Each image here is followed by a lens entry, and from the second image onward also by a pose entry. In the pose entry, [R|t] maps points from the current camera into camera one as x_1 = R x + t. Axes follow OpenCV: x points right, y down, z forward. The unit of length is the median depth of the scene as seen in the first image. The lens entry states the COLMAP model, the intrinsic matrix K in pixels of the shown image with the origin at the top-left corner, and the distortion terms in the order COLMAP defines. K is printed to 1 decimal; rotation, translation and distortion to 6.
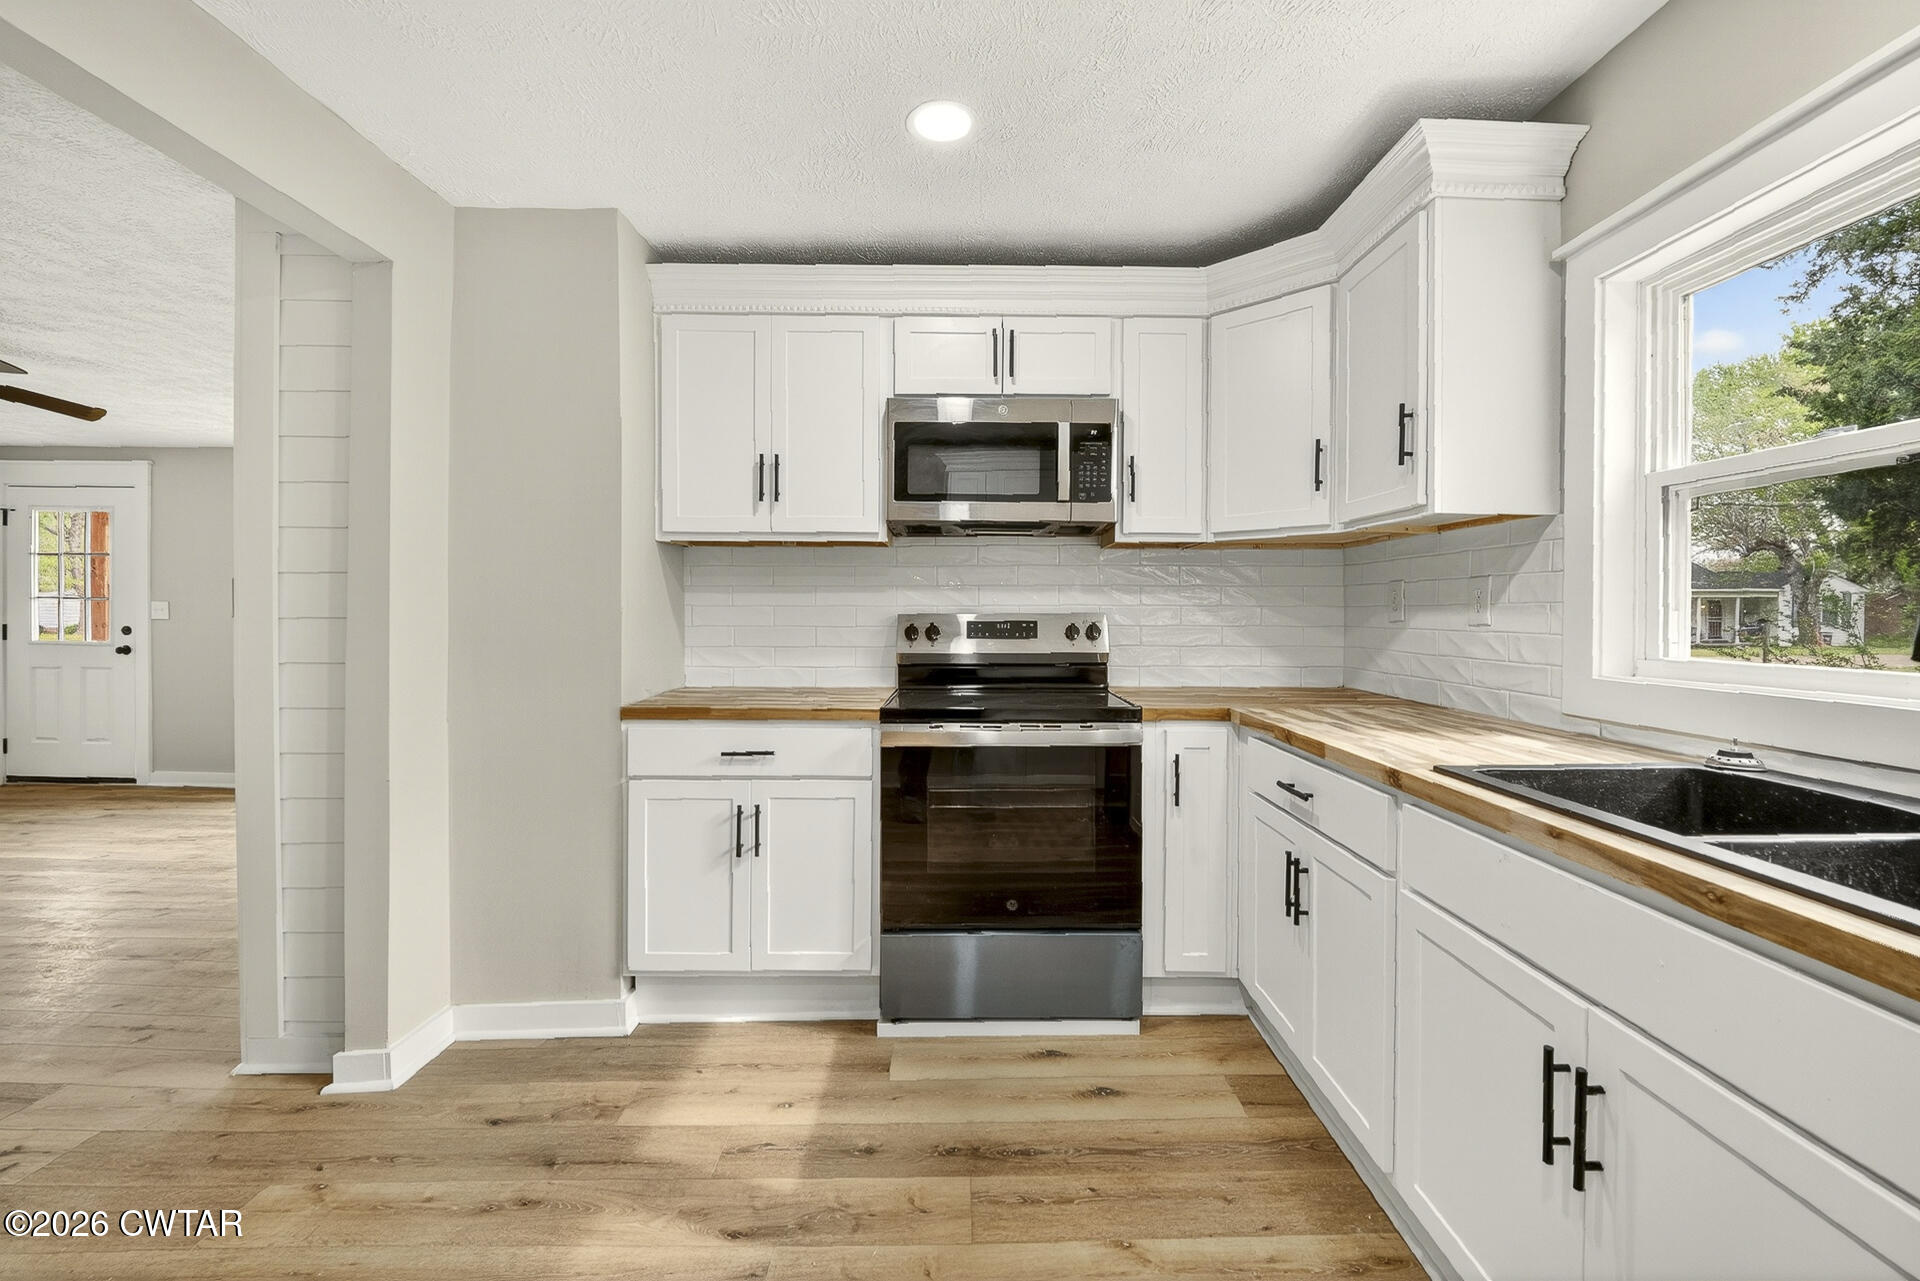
lens RADIAL K [[784.3, 0, 965.1], [0, 784.3, 620.1], [0, 0, 1]] dist [-0.004739, -0.002514]
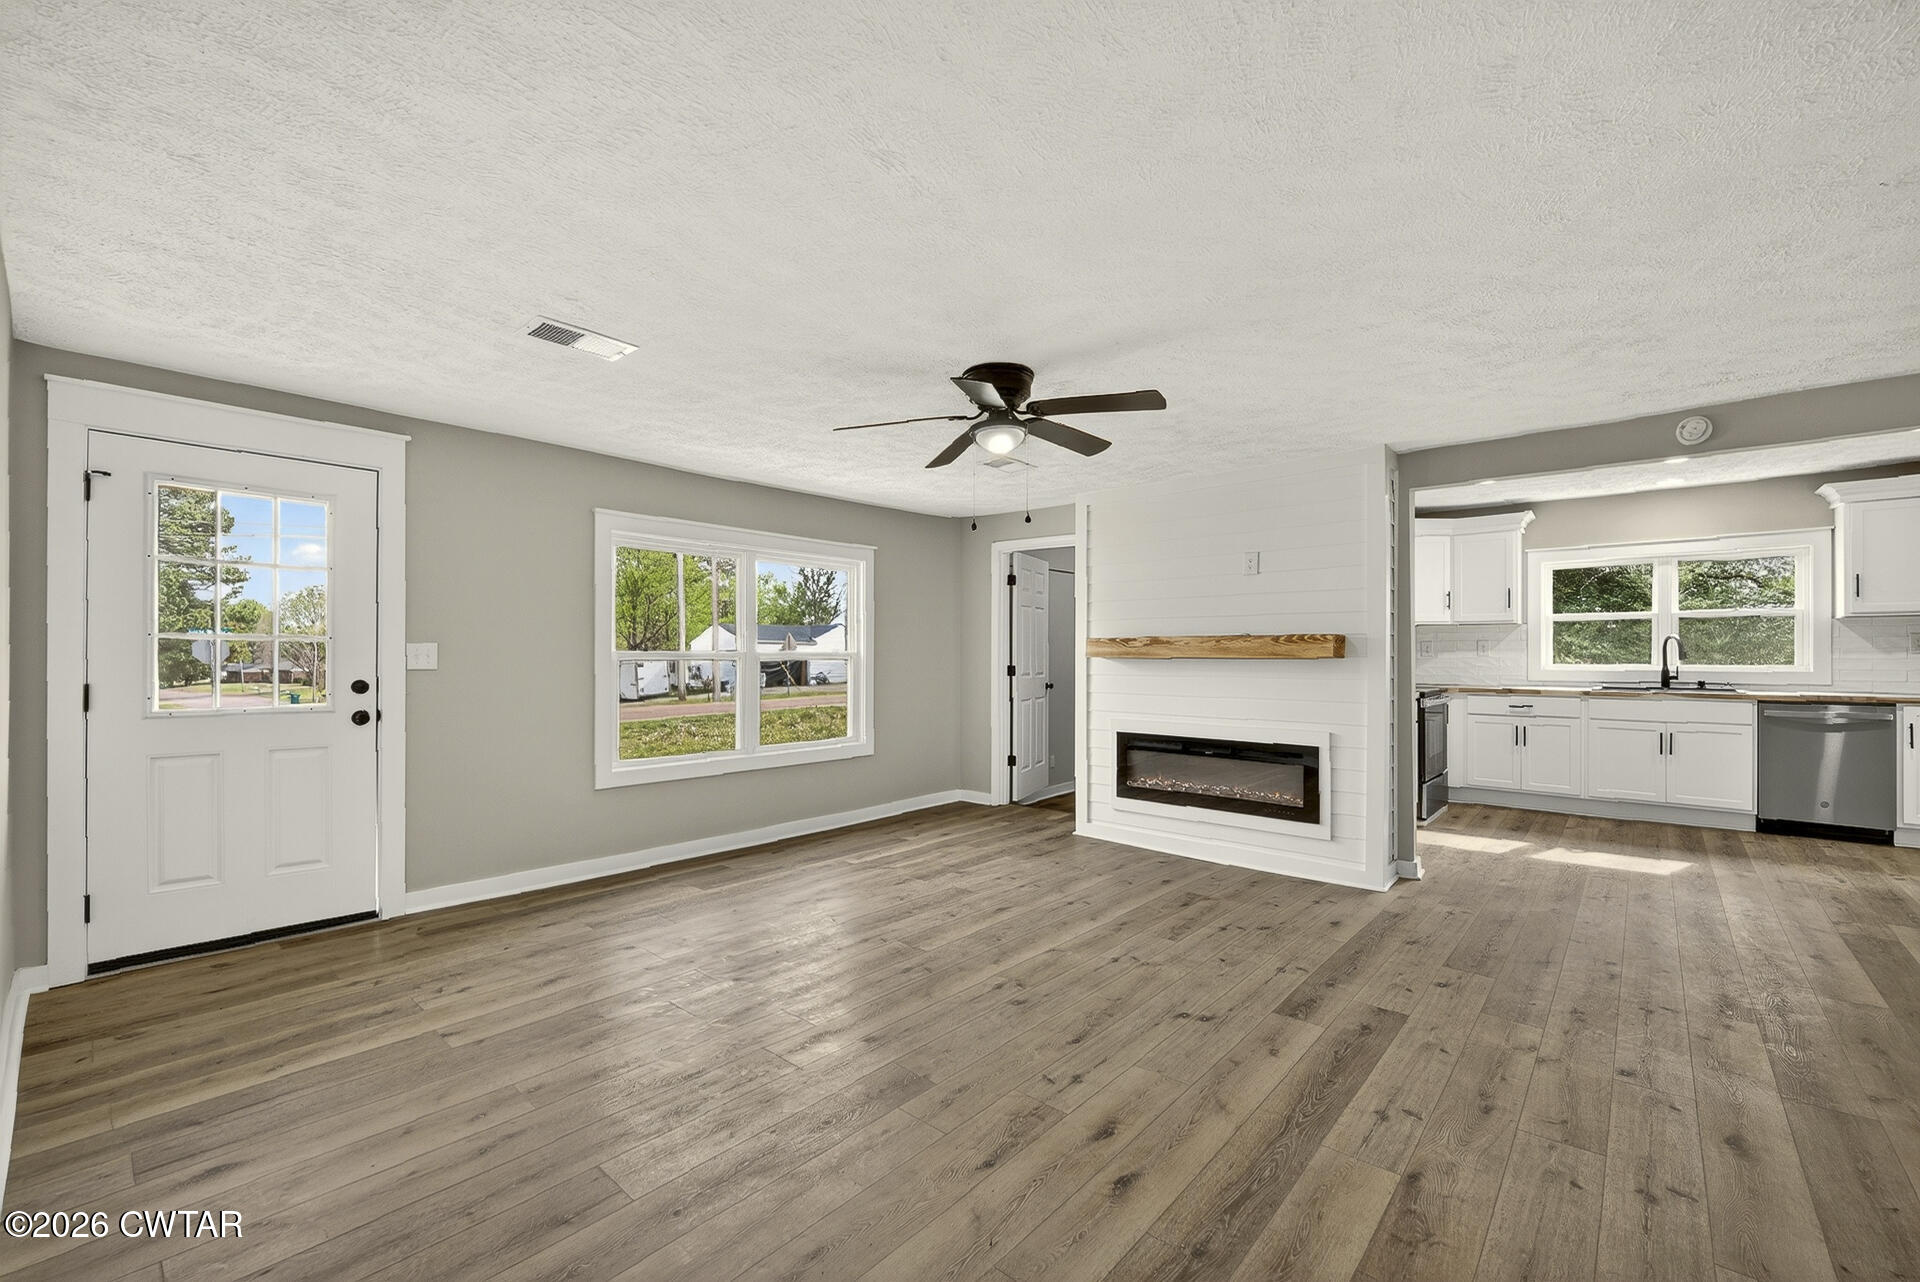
lens RADIAL K [[784.3, 0, 952.2], [0, 784.3, 653.1], [0, 0, 1]] dist [-0.004739, -0.002514]
pose [[0.670522, -0.003645, 0.741881, -2.830862], [0.011199, 0.999924, -0.005209, -0.013891], [-0.741805, 0.011801, 0.670512, 0.434938]]
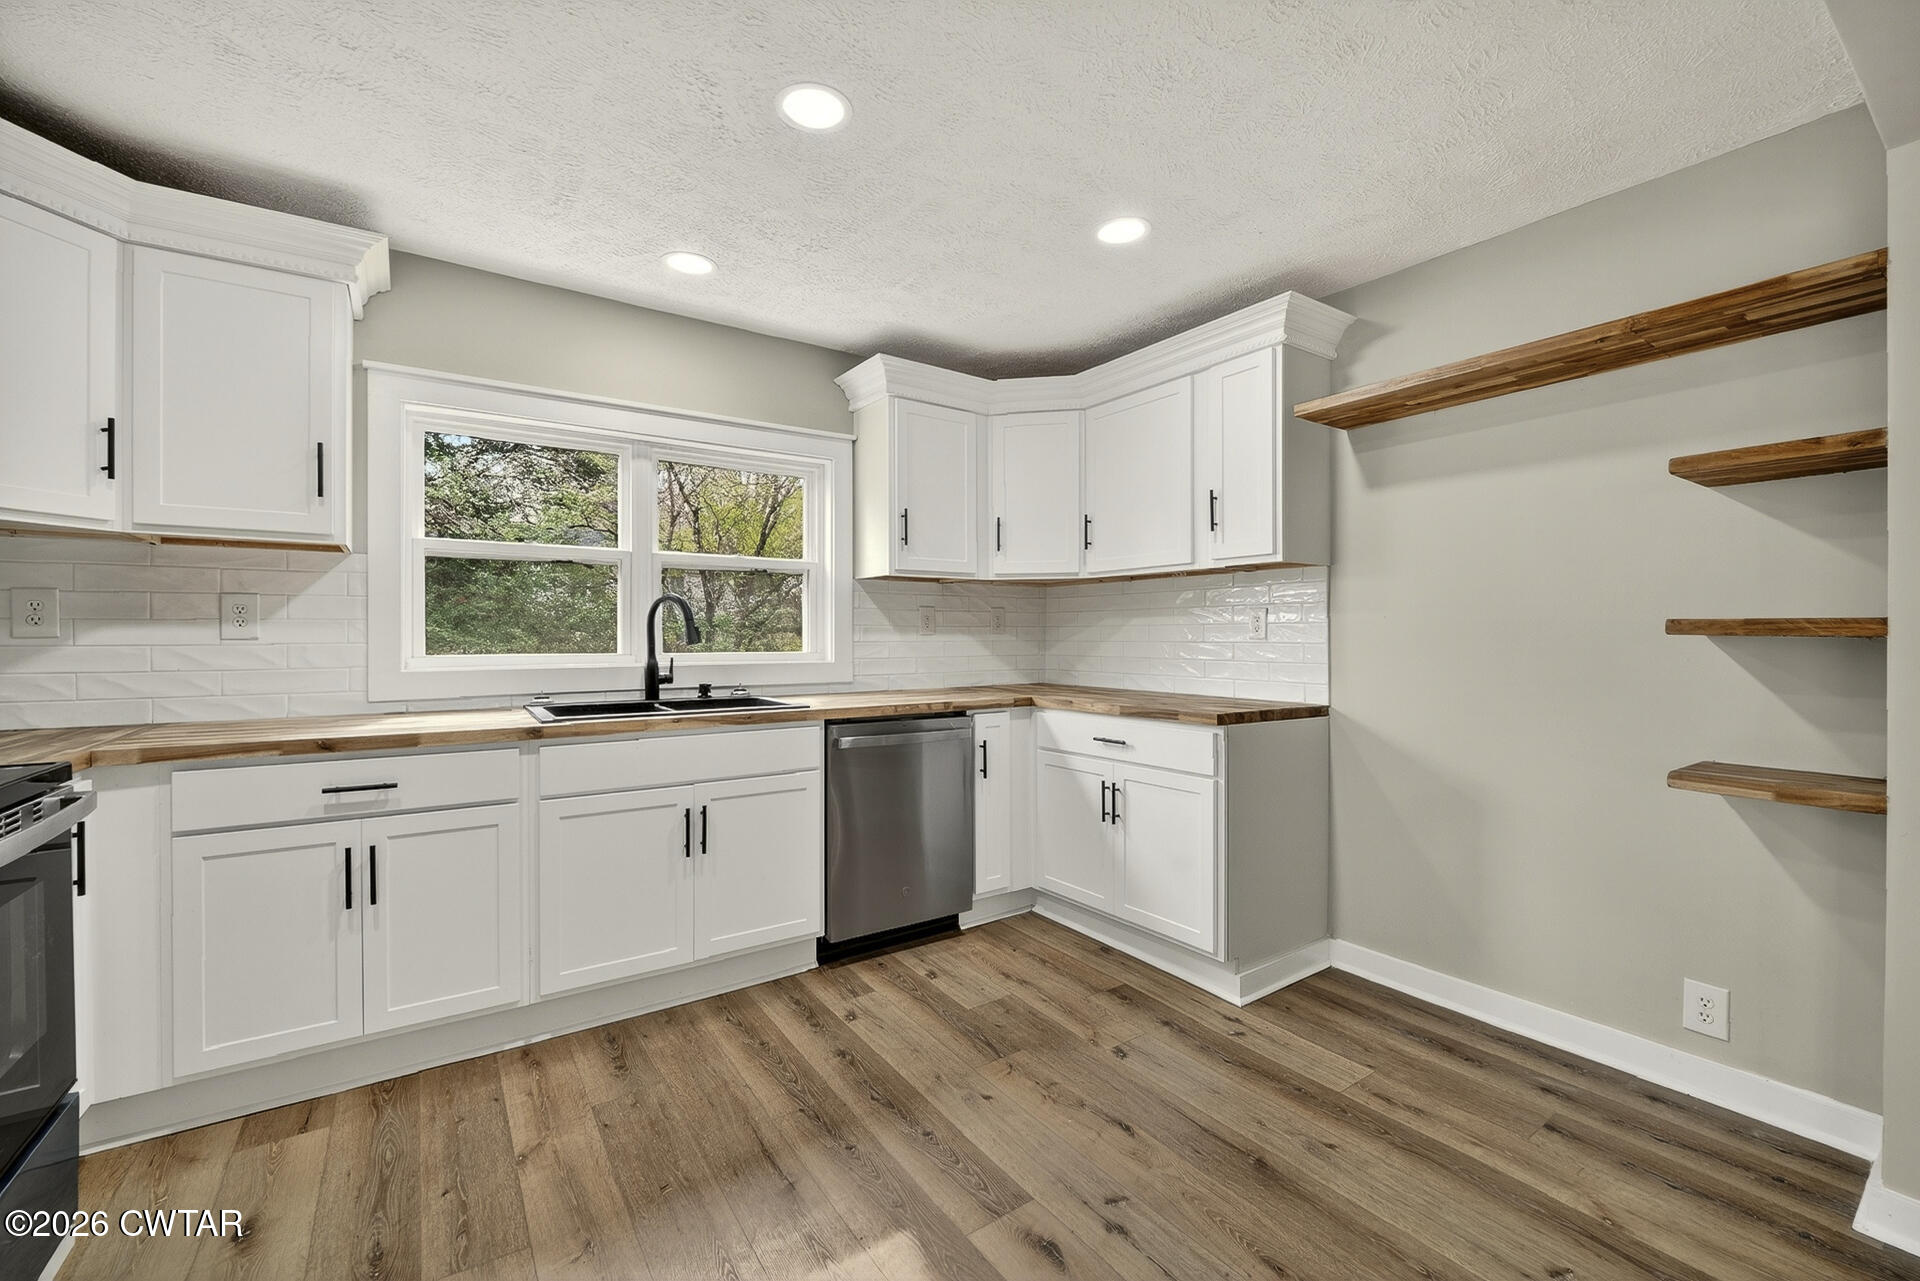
lens RADIAL K [[784.3, 0, 962.1], [0, 784.3, 636.4], [0, 0, 1]] dist [-0.004739, -0.002514]
pose [[-0.559802, -0.001157, 0.828626, -0.738070], [0.006291, 0.999964, 0.005647, 0.003101], [-0.828603, 0.008374, -0.559774, 0.706746]]
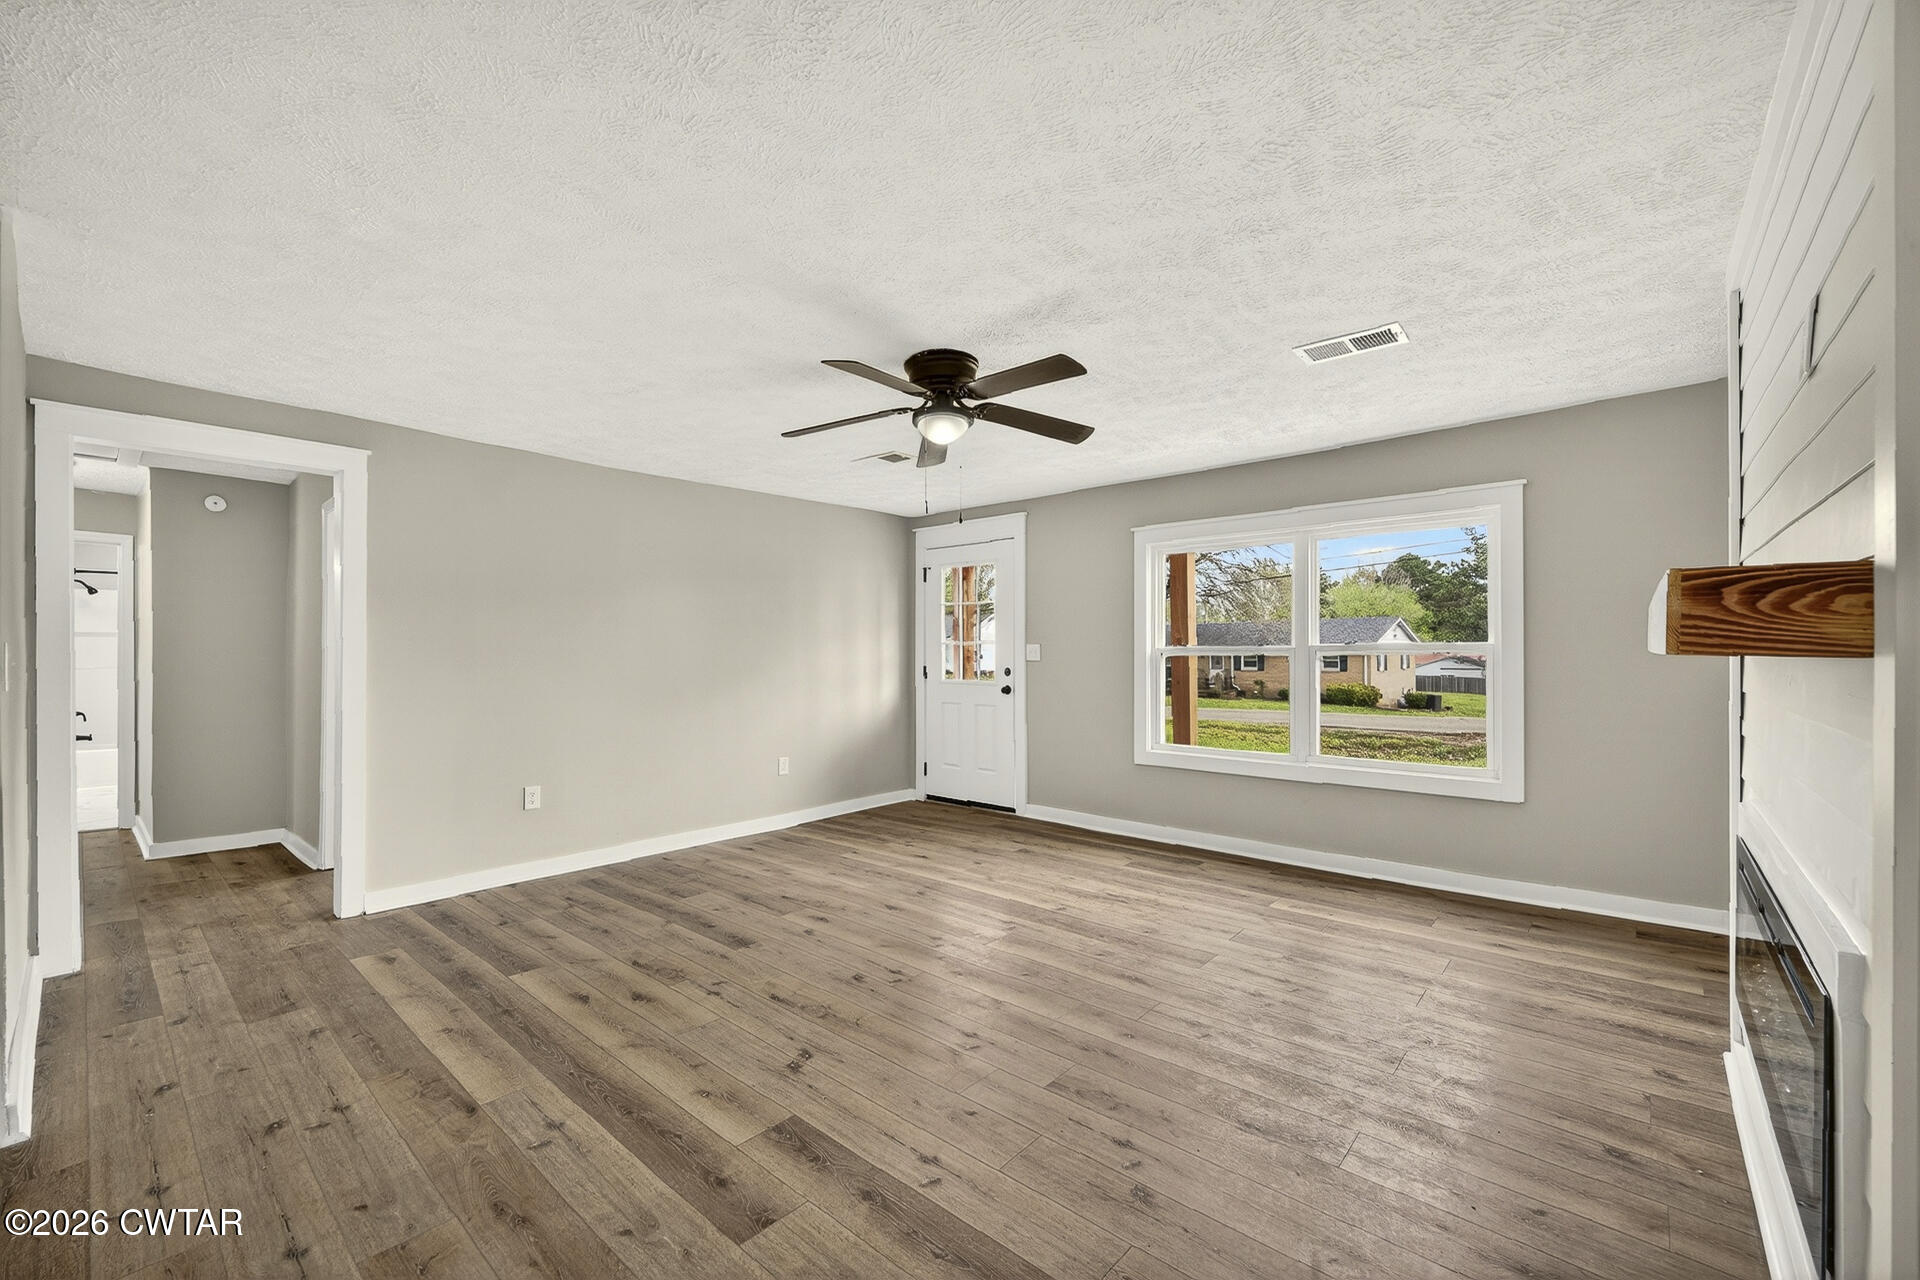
lens RADIAL K [[784.3, 0, 957.6], [0, 784.3, 656.5], [0, 0, 1]] dist [-0.004739, -0.002514]
pose [[0.746064, -0.008805, -0.665816, -0.930834], [0.005732, 0.999960, -0.006801, -0.000665], [0.665849, 0.001258, 0.746085, 0.324048]]
